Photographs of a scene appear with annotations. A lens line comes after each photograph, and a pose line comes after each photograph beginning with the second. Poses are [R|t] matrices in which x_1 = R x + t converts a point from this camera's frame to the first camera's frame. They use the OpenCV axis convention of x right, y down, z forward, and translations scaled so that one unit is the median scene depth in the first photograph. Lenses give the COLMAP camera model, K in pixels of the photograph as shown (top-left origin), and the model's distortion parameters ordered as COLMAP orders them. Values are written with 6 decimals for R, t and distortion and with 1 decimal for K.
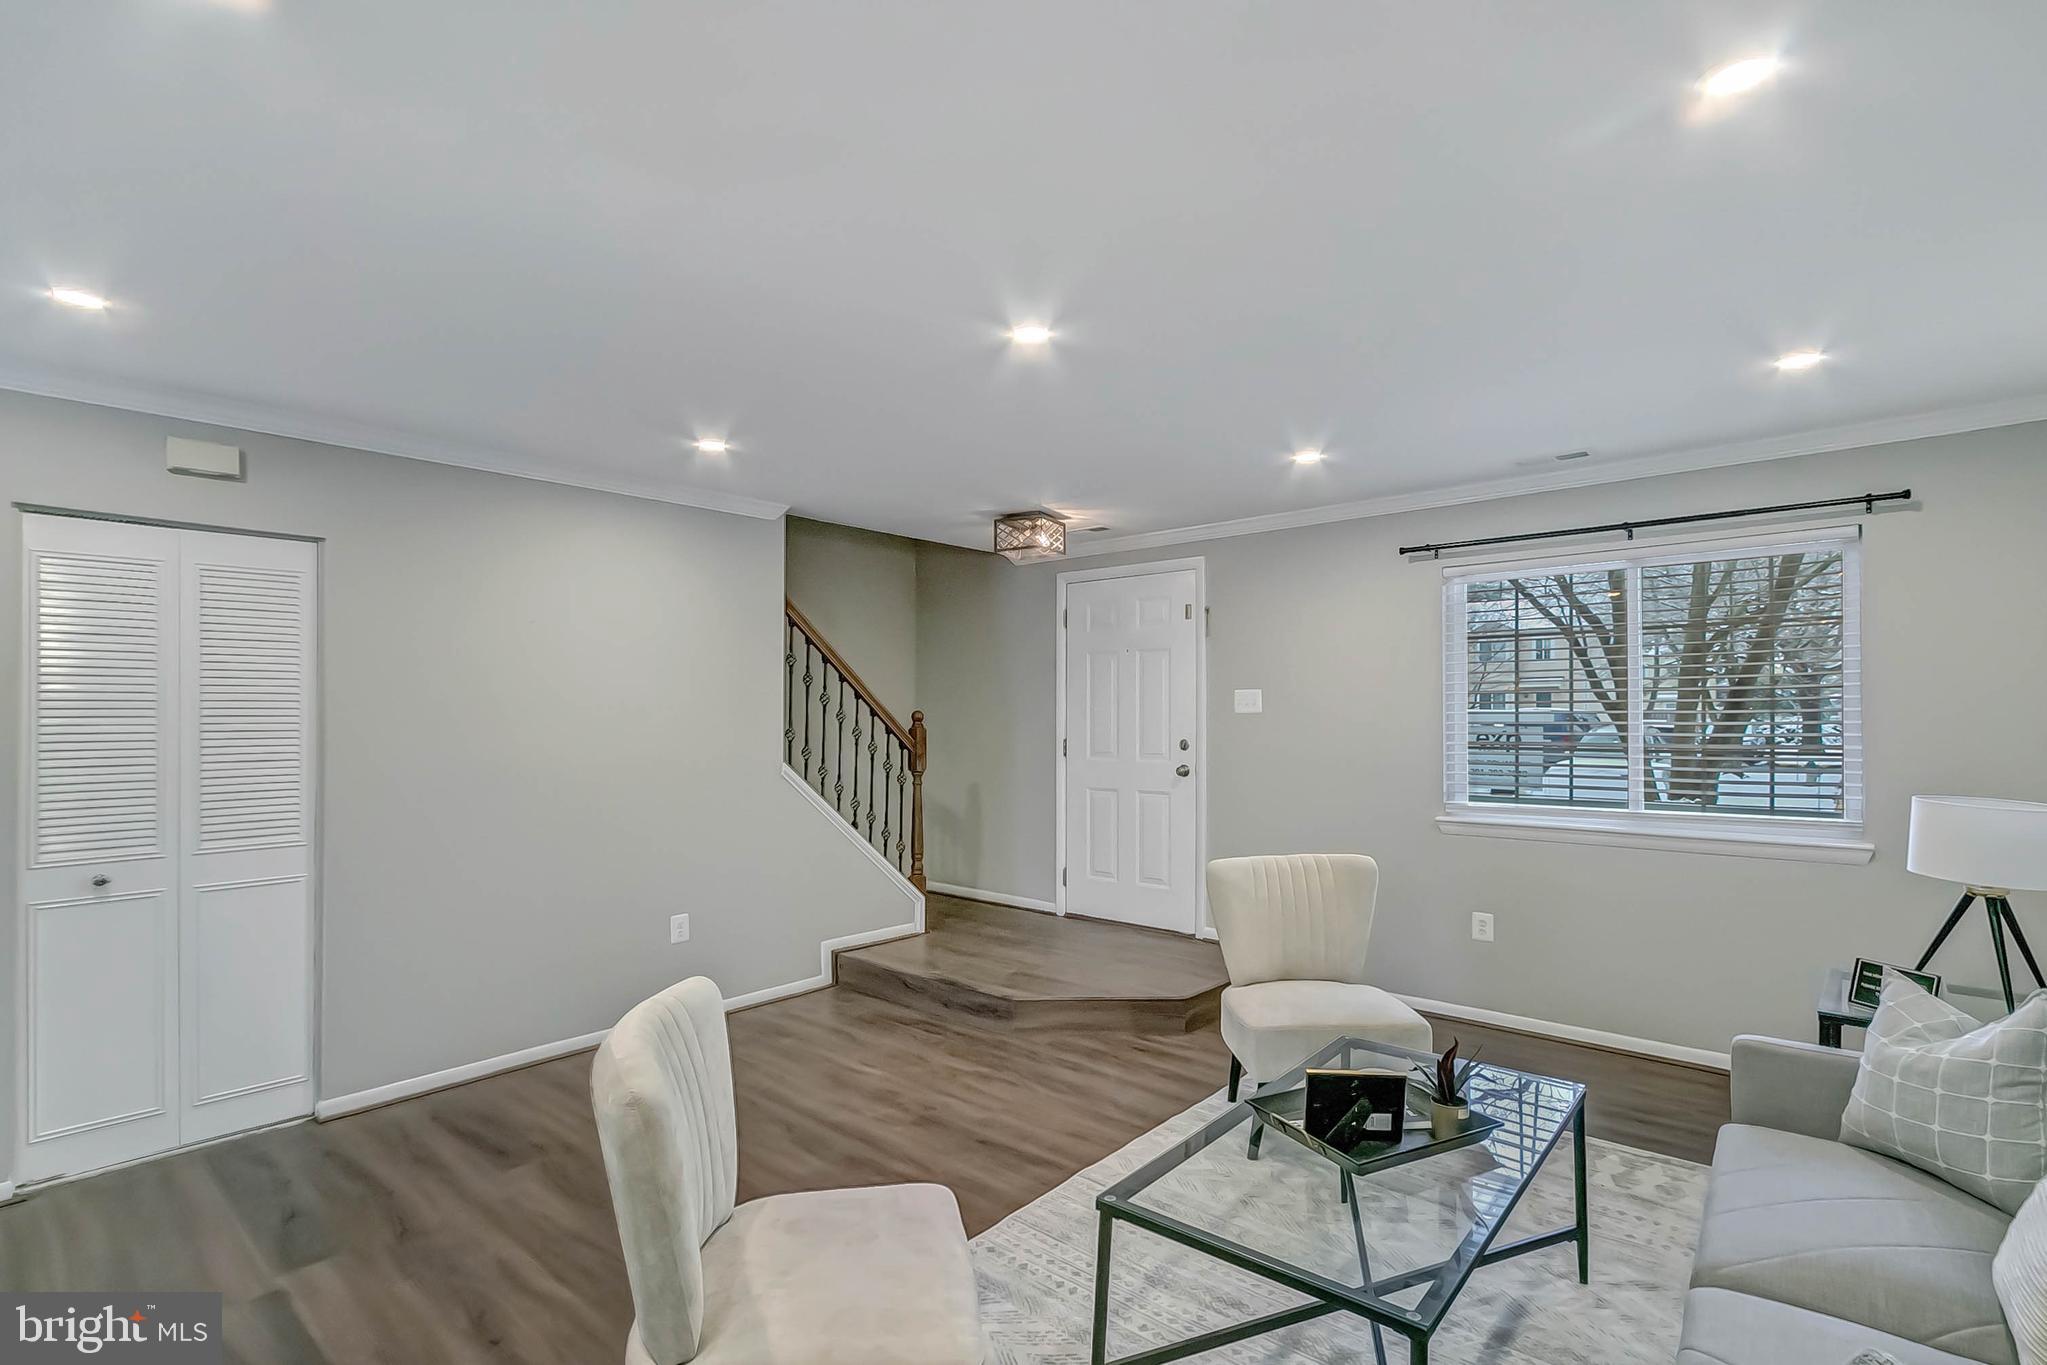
lens RADIAL K [[975.0, 0, 1015.1], [0, 975.0, 707.7], [0, 0, 1]] dist [0.000432, 0.000491]
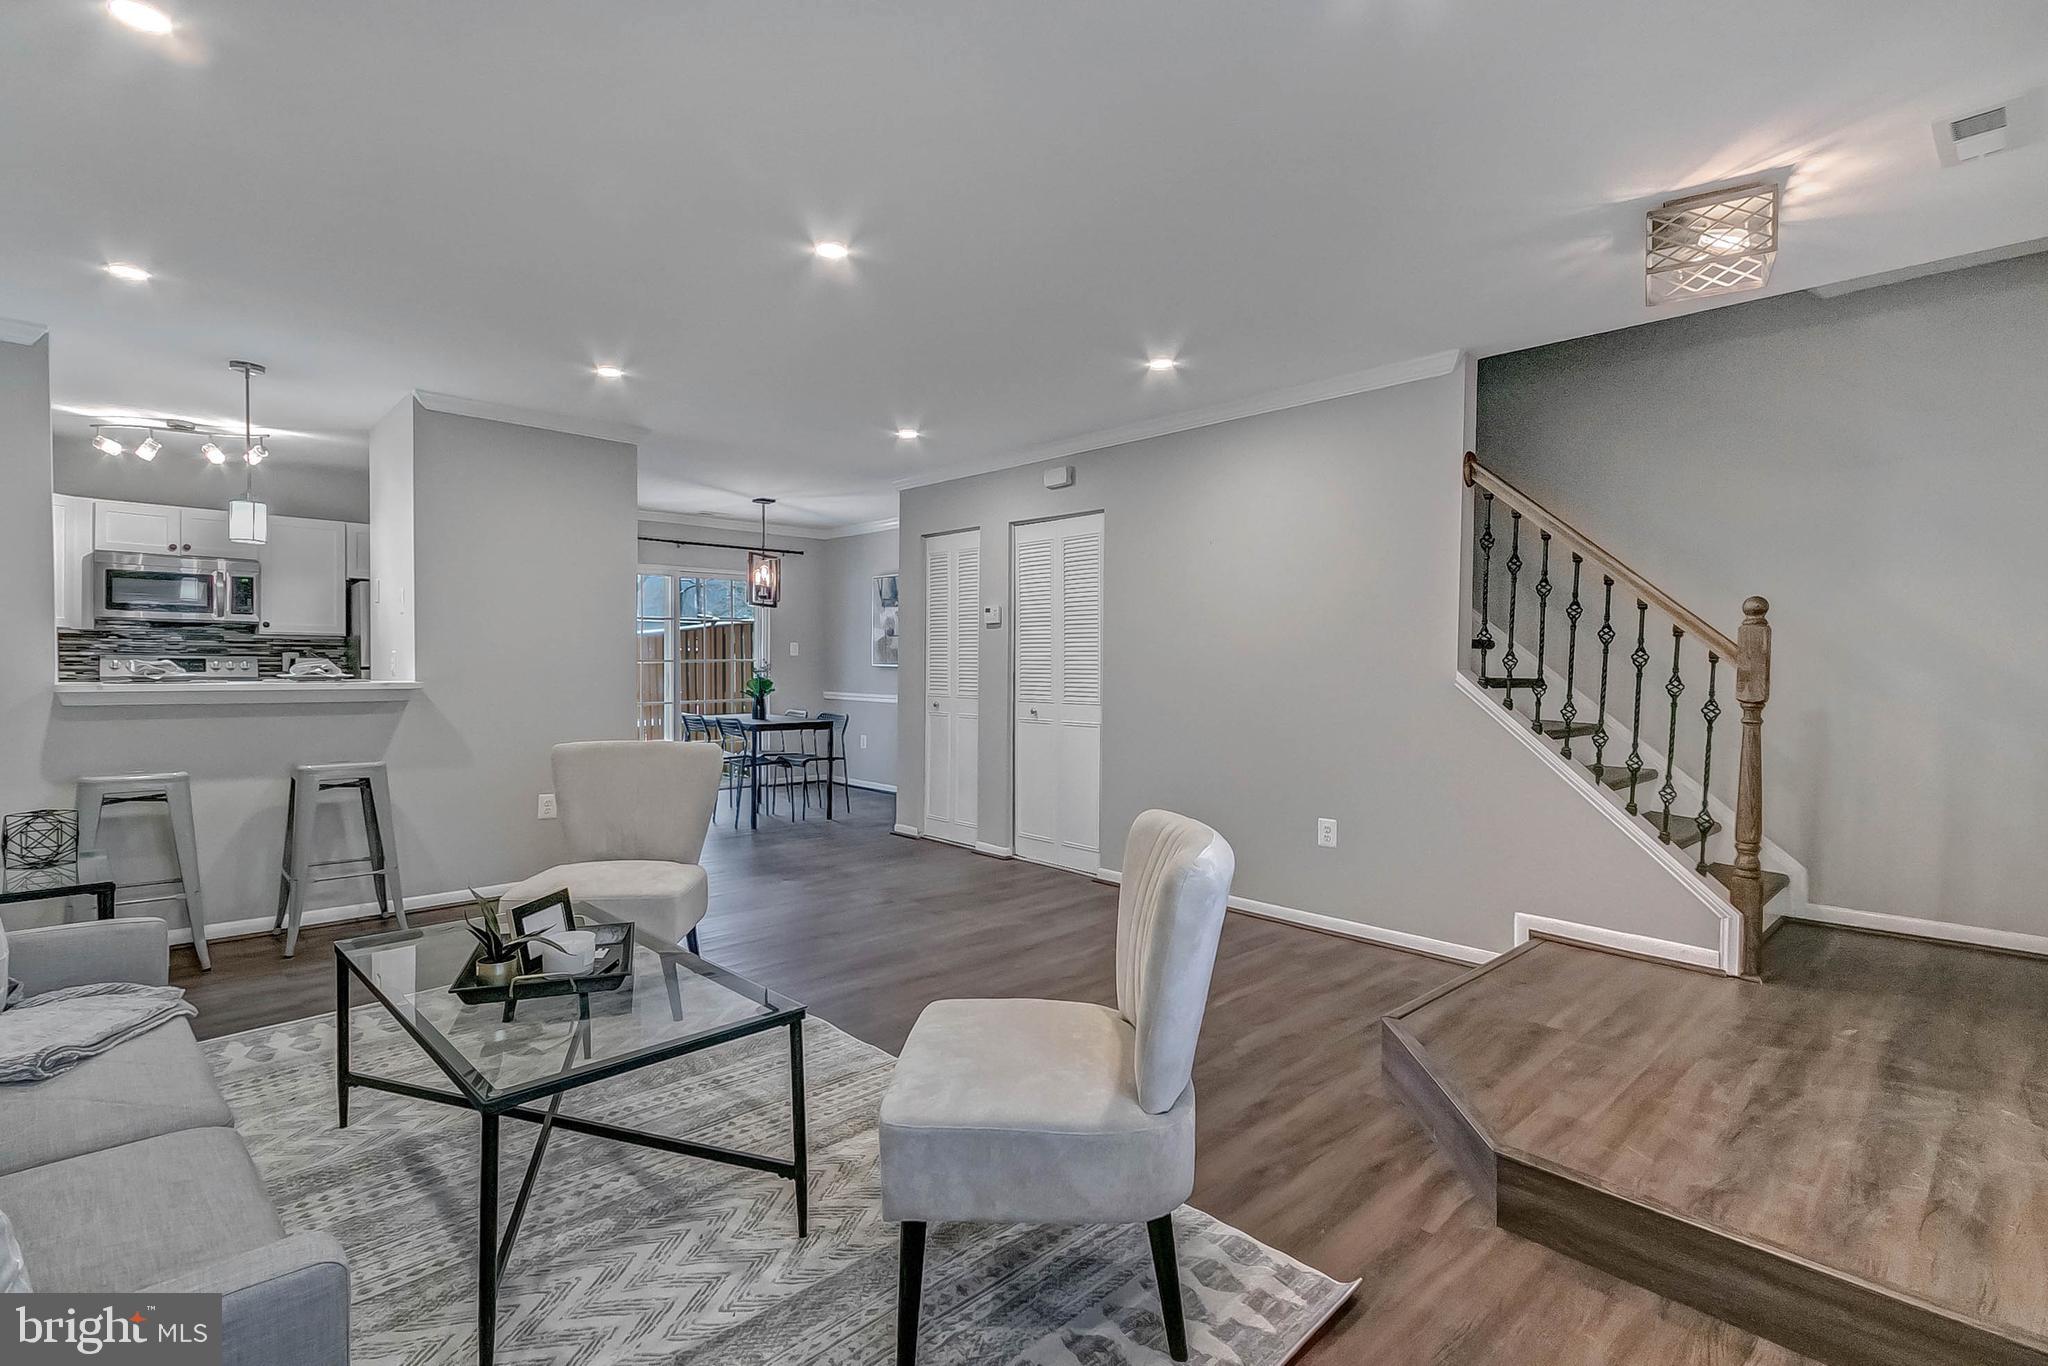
lens RADIAL K [[960.3, 0, 1005.8], [0, 960.3, 674.6], [0, 0, 1]] dist [0.000307, 0.000182]
pose [[-0.094000, 0.019836, -0.995375, 0.680880], [0.000649, 0.999803, 0.019863, 0.048995], [0.995572, 0.001221, -0.093994, 0.806868]]
